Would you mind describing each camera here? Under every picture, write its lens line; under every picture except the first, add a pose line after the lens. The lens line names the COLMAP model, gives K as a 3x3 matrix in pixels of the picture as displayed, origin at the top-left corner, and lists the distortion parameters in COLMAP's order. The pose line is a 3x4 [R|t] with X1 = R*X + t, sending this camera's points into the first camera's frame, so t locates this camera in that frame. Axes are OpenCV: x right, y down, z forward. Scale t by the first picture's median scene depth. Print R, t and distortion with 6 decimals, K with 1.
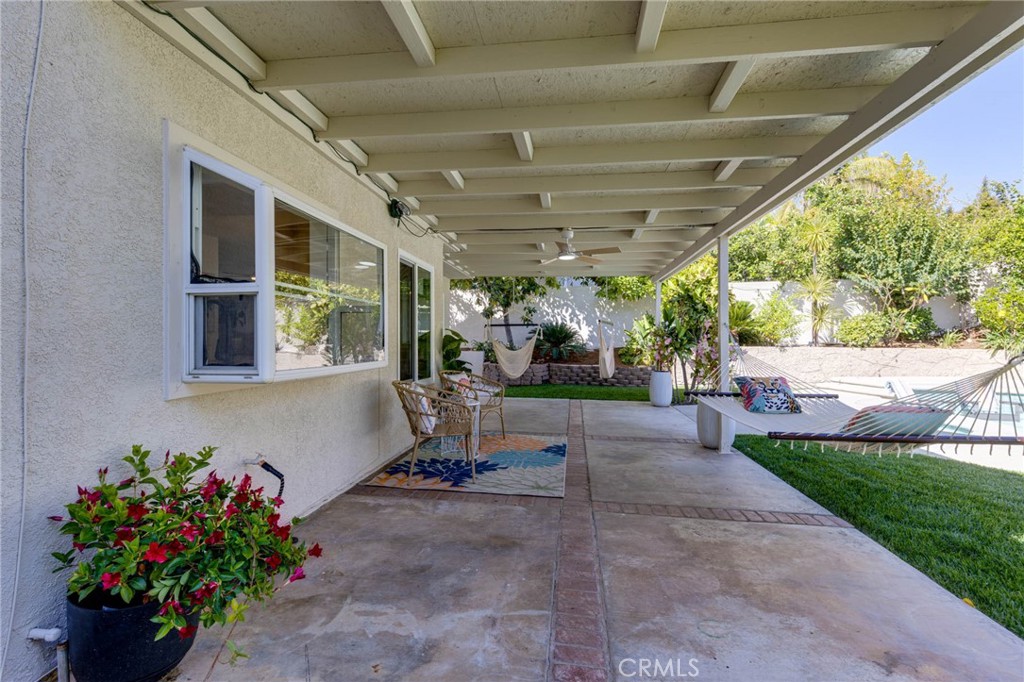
lens RADIAL K [[455.0, 0, 508.9], [0, 455.0, 339.6], [0, 0, 1]] dist [0.002457, -0.000712]
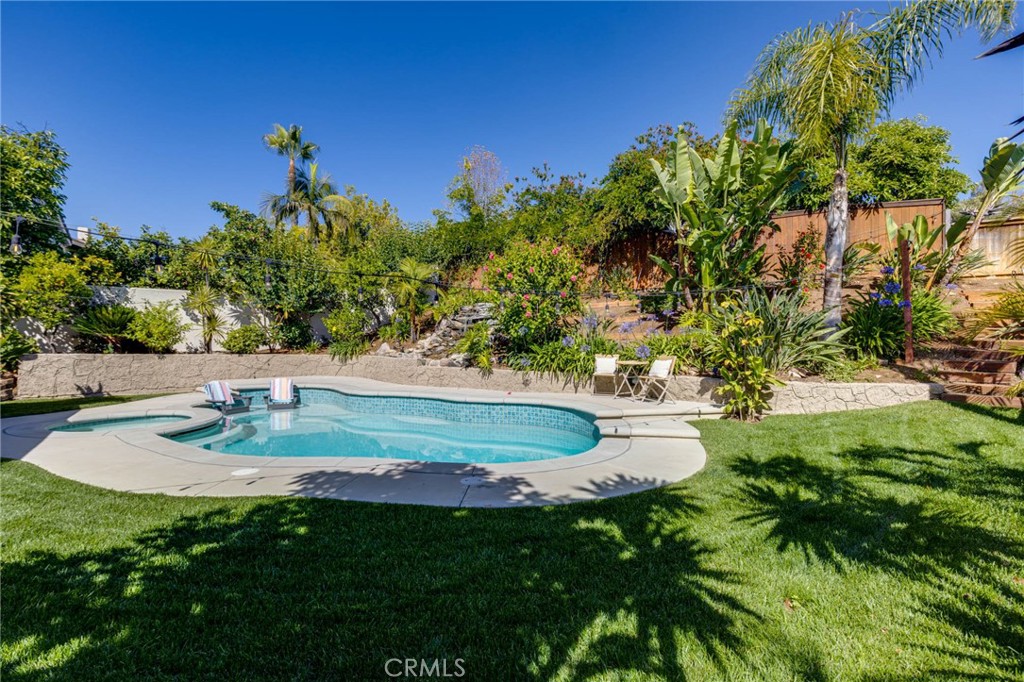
lens RADIAL K [[453.2, 0, 507.2], [0, 453.2, 341.0], [0, 0, 1]] dist [0.002786, -0.000814]
pose [[0.704017, 0.007472, 0.710144, 0.432412], [-0.008283, 0.999963, -0.002310, -0.019276], [-0.710135, -0.004255, 0.704053, -0.307477]]
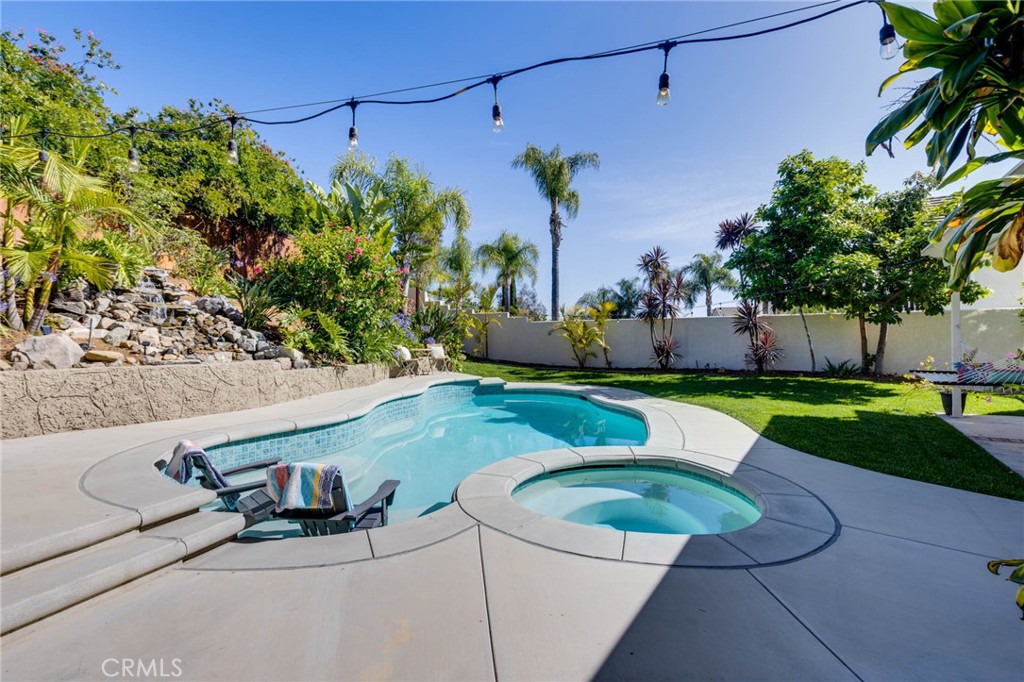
lens RADIAL K [[453.2, 0, 507.2], [0, 453.2, 341.0], [0, 0, 1]] dist [0.002786, -0.000814]
pose [[-0.890418, 0.010022, 0.455034, 0.445814], [0.010350, 0.999945, -0.001771, -0.002175], [-0.455027, 0.003133, -0.890472, 0.988522]]
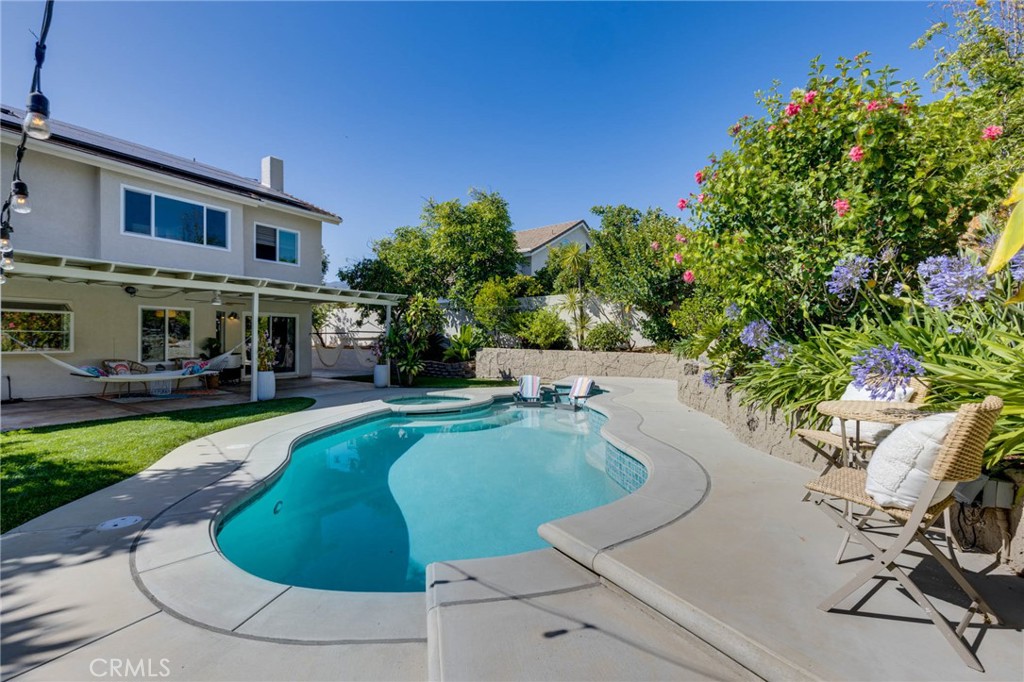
lens RADIAL K [[455.0, 0, 508.9], [0, 455.0, 339.6], [0, 0, 1]] dist [0.002457, -0.000712]
pose [[0.910547, 0.006603, -0.413352, 1.067381], [-0.004675, 0.999973, 0.005675, -0.018167], [0.413378, -0.003235, 0.910554, -0.169983]]
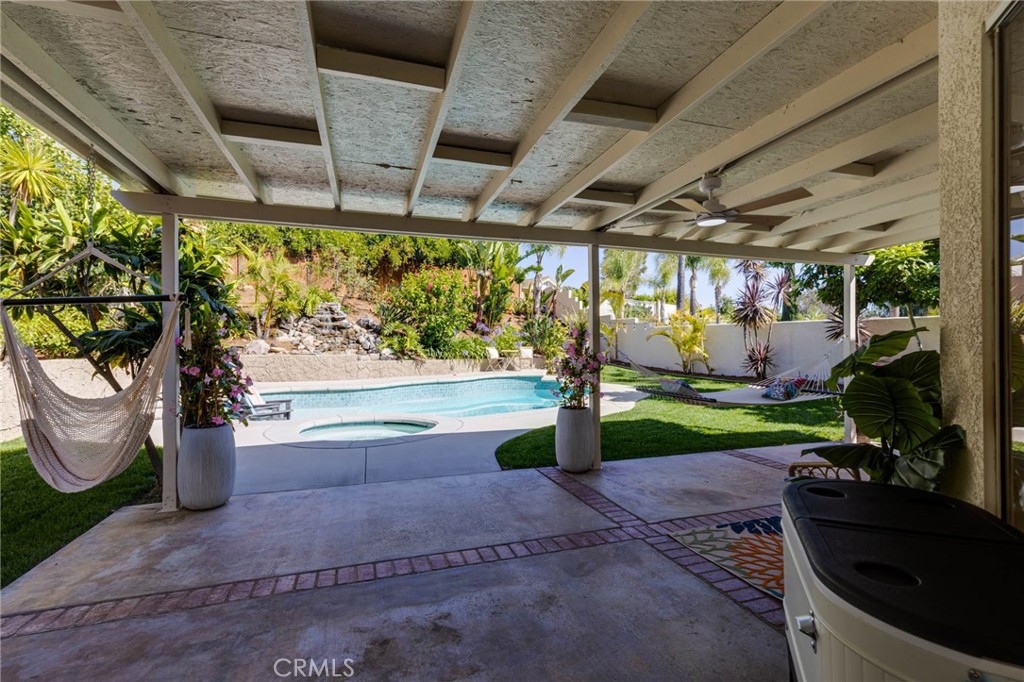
lens RADIAL K [[453.2, 0, 507.2], [0, 453.2, 341.0], [0, 0, 1]] dist [0.002786, -0.000814]
pose [[-0.440862, 0.004034, 0.897566, -0.146013], [-0.003821, 0.999972, -0.006371, -0.007562], [-0.897567, -0.006239, -0.440835, 0.733041]]
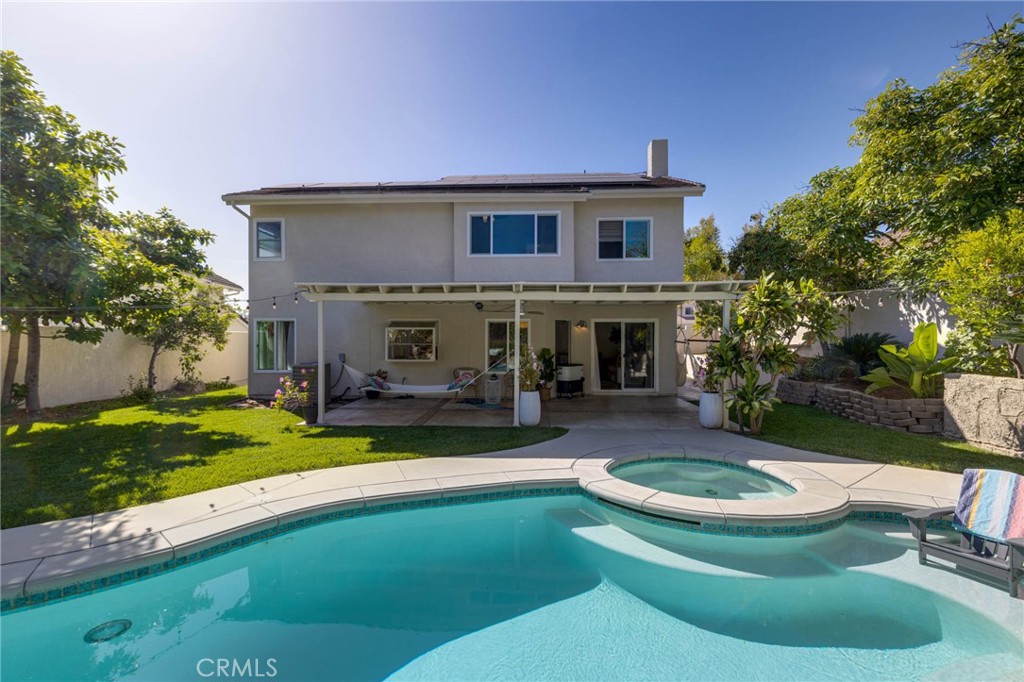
lens RADIAL K [[453.2, 0, 507.2], [0, 453.2, 341.0], [0, 0, 1]] dist [0.002786, -0.000814]
pose [[0.085395, 0.006428, -0.996326, 1.003131], [0.005149, 0.999963, 0.006893, -0.038679], [0.996334, -0.005719, 0.085359, 0.373373]]
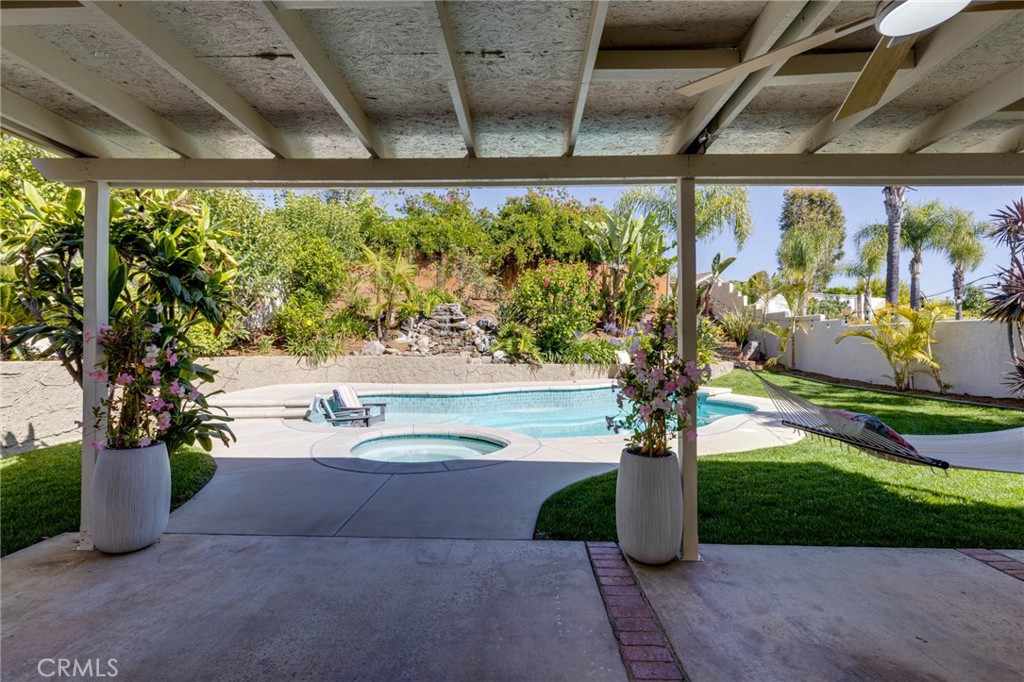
lens RADIAL K [[453.2, 0, 507.2], [0, 453.2, 341.0], [0, 0, 1]] dist [0.002786, -0.000814]
pose [[-0.108622, 0.009382, 0.994039, -0.034566], [-0.010149, 0.999893, -0.010546, -0.006946], [-0.994031, -0.011234, -0.108515, 0.591937]]
